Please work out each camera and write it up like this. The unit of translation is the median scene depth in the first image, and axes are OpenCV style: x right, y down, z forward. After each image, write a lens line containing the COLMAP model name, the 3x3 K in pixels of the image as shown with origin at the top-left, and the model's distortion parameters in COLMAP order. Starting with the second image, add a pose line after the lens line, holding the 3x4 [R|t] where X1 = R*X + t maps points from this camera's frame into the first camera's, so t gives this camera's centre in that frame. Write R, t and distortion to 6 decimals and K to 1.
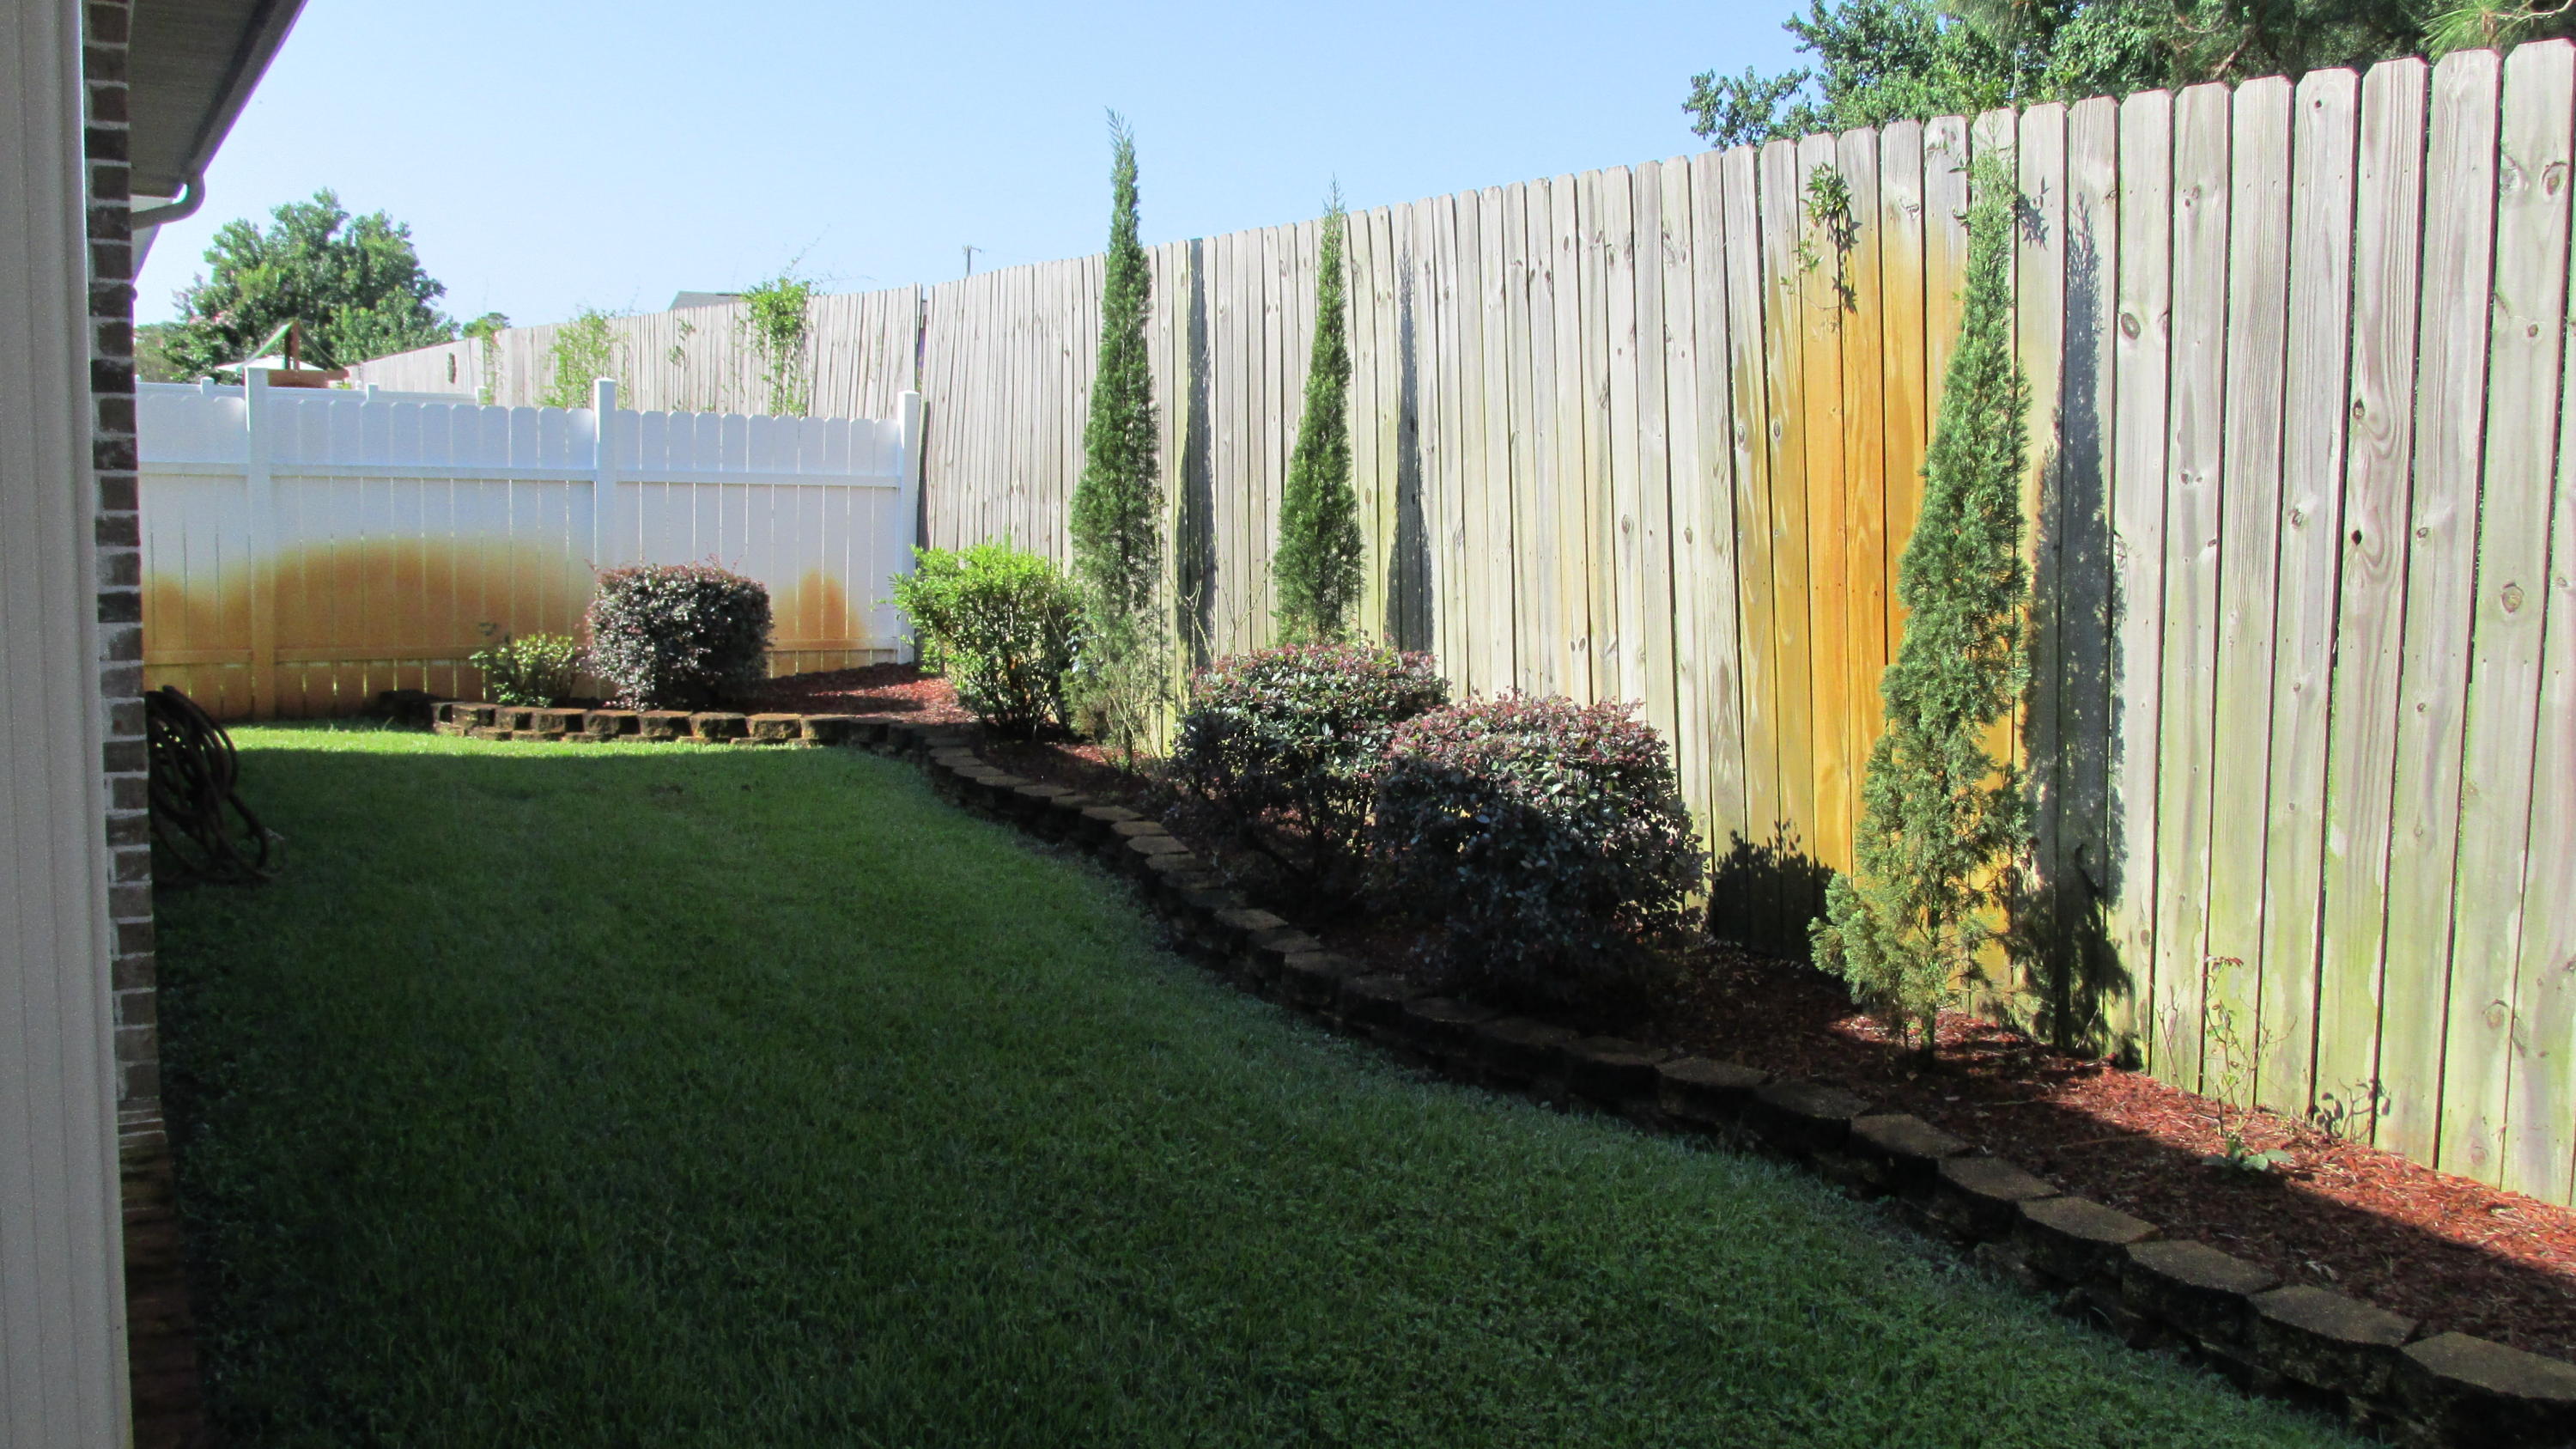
lens RADIAL K [[2174.0, 0, 1292.7], [0, 2174.0, 731.6], [0, 0, 1]] dist [-0.020744, 0.001866]
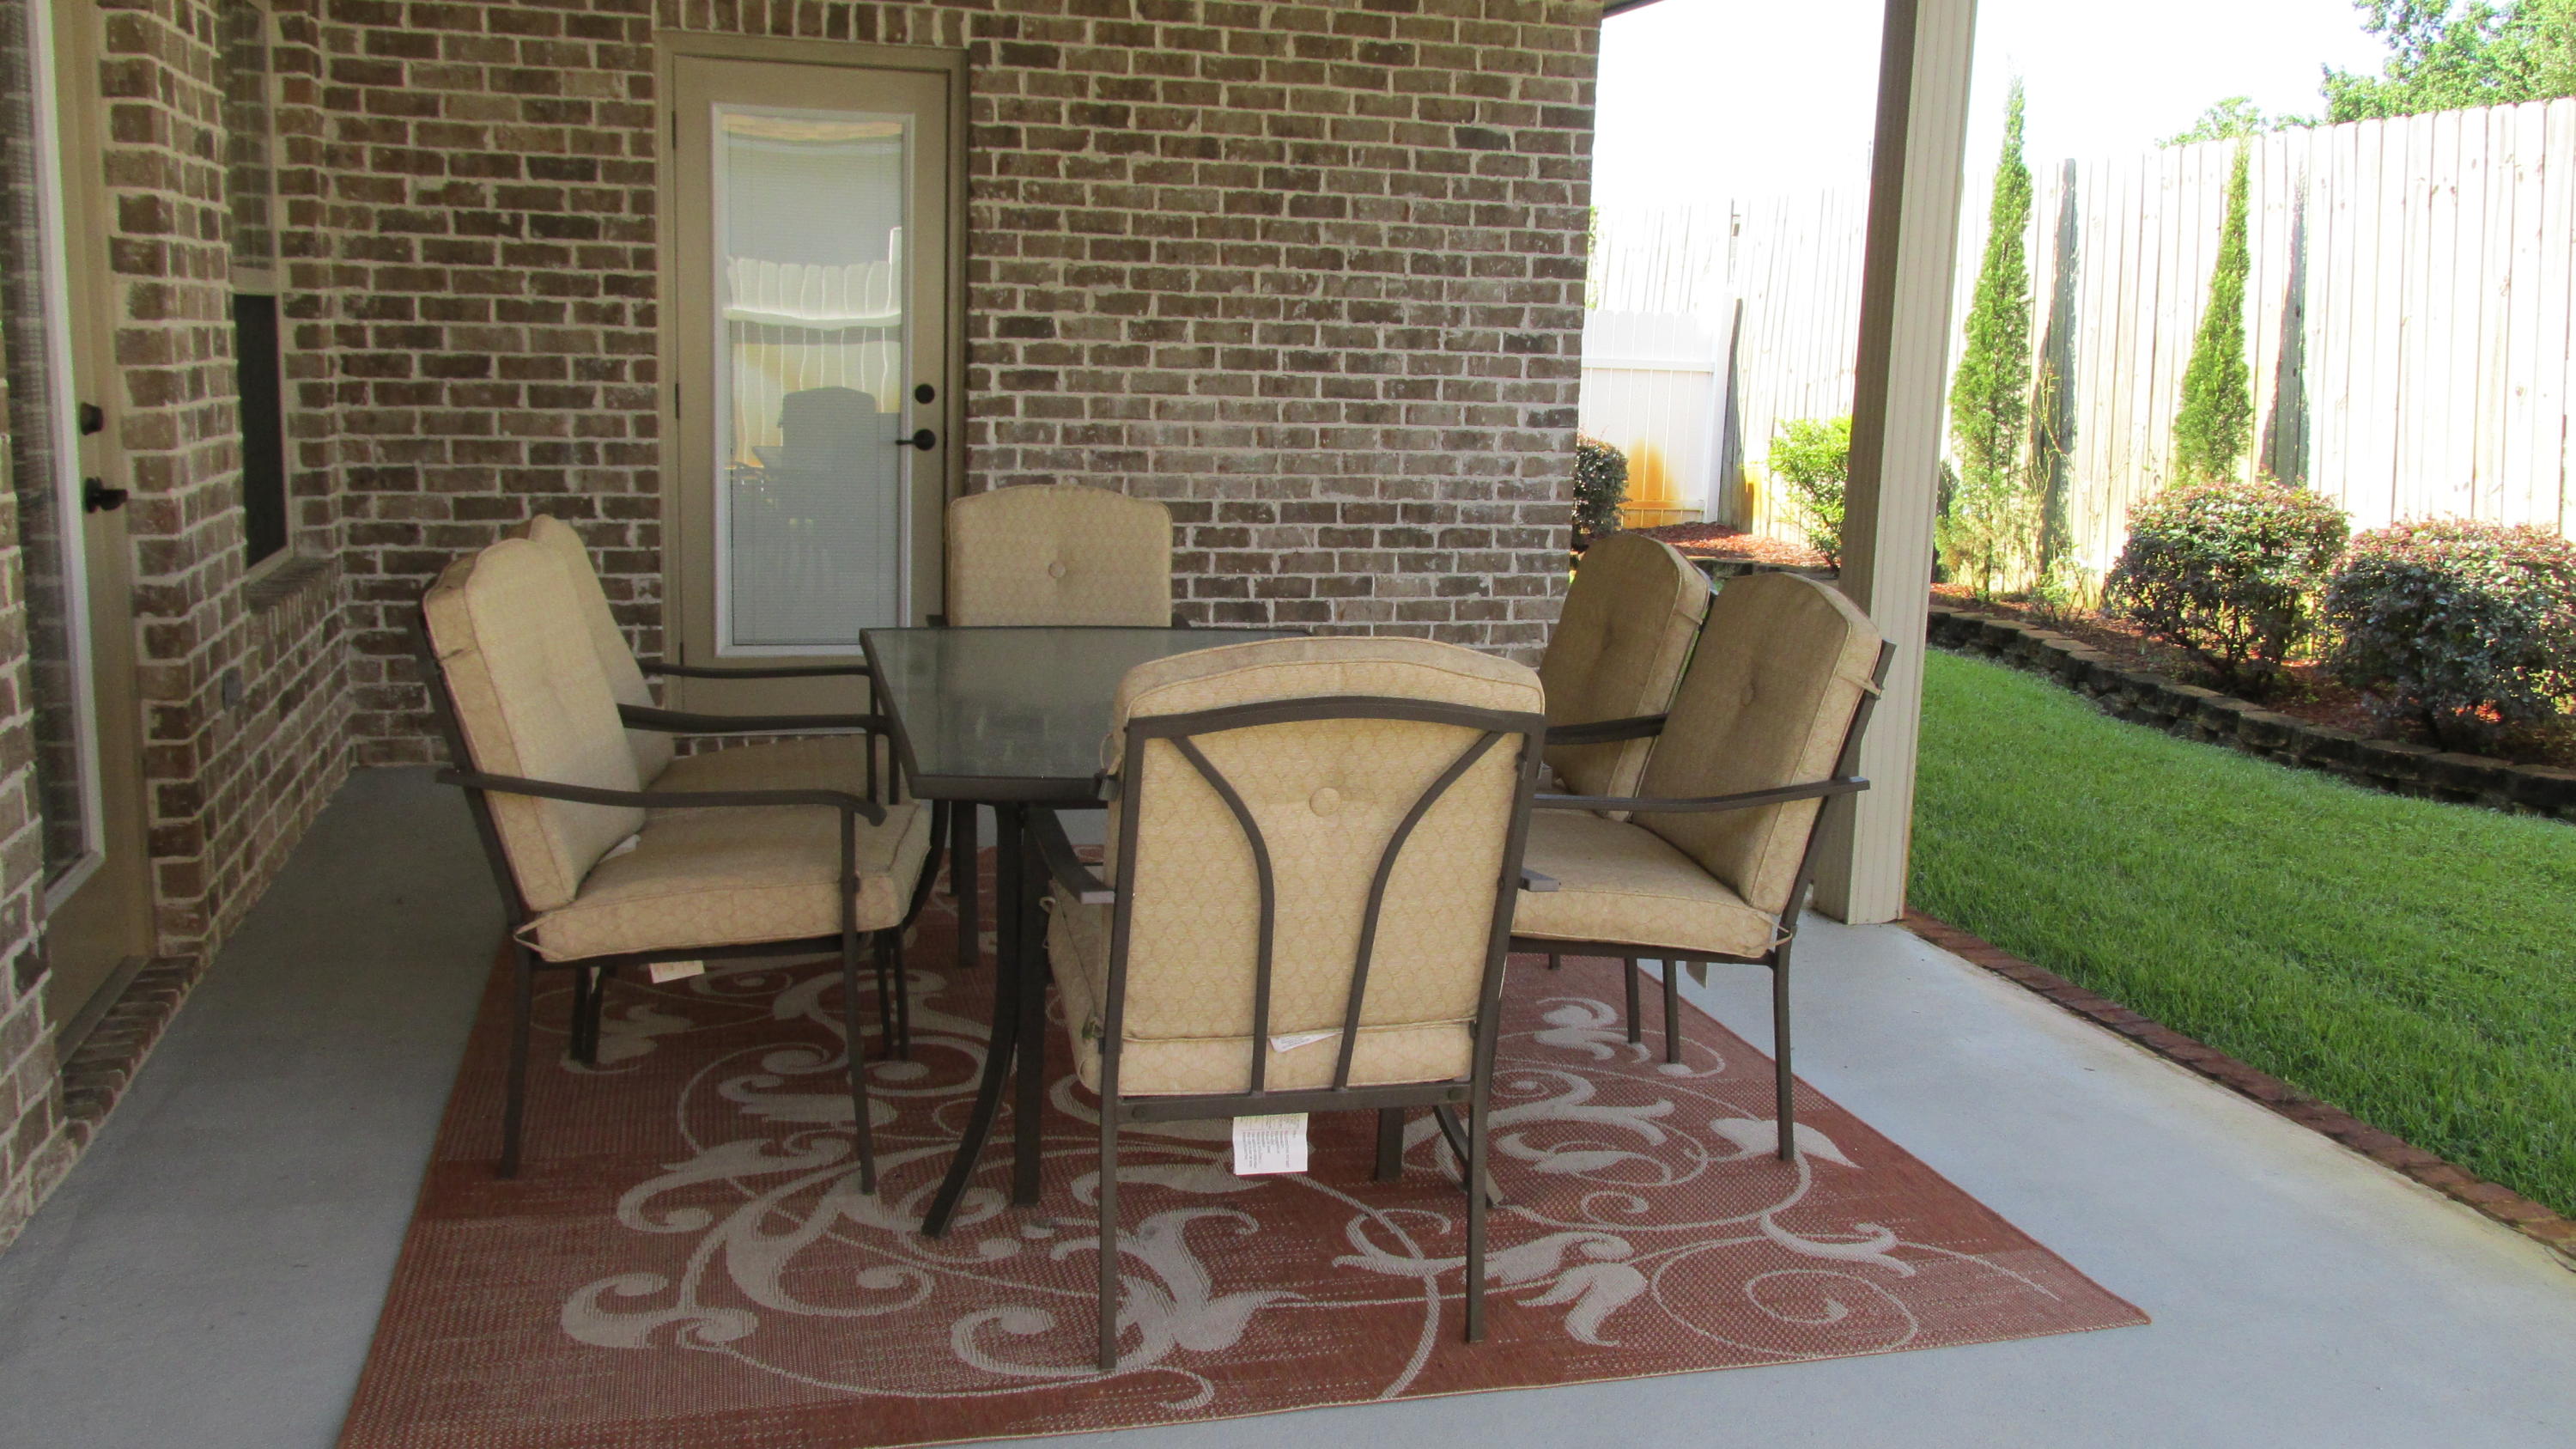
lens RADIAL K [[2174.0, 0, 1282.8], [0, 2174.0, 716.1], [0, 0, 1]] dist [-0.020744, 0.001866]
pose [[0.971739, 0.040632, -0.232534, -0.210269], [-0.032604, 0.998736, 0.038264, 0.059544], [0.233795, -0.029601, 0.971835, -0.331747]]
